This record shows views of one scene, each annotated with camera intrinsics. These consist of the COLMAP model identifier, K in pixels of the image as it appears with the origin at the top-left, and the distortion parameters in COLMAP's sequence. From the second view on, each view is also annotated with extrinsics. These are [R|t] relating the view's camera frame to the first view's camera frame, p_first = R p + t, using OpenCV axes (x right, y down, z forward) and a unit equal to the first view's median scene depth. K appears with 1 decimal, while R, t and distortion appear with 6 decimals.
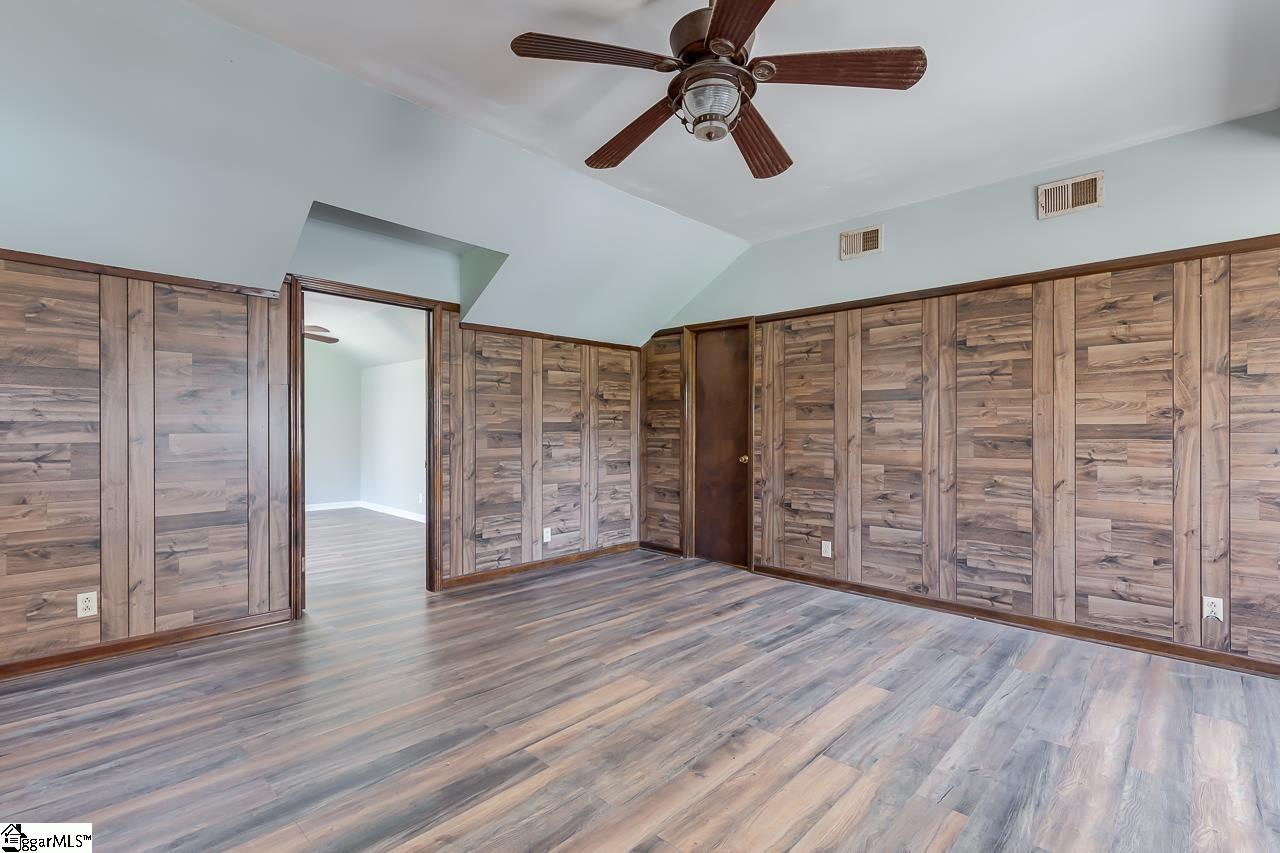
lens RADIAL K [[598.5, 0, 640.4], [0, 598.5, 444.2], [0, 0, 1]] dist [0.012772, -0.000090]
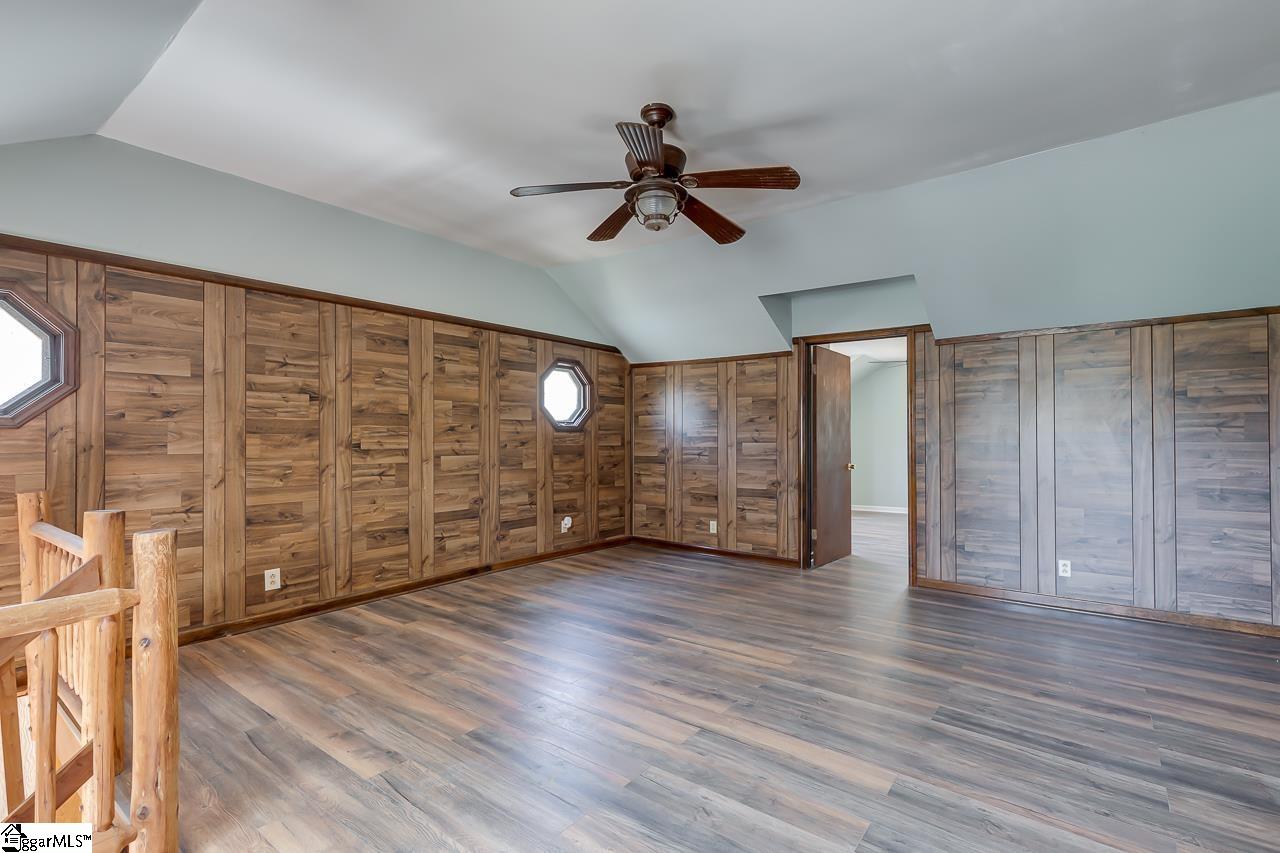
lens RADIAL K [[593.2, 0, 647.7], [0, 593.2, 439.3], [0, 0, 1]] dist [0.002956, 0.000288]
pose [[0.091030, -0.009318, -0.995805, 0.756983], [-0.033098, 0.999375, -0.012377, 0.003490], [0.995298, 0.034085, 0.090665, 0.435161]]
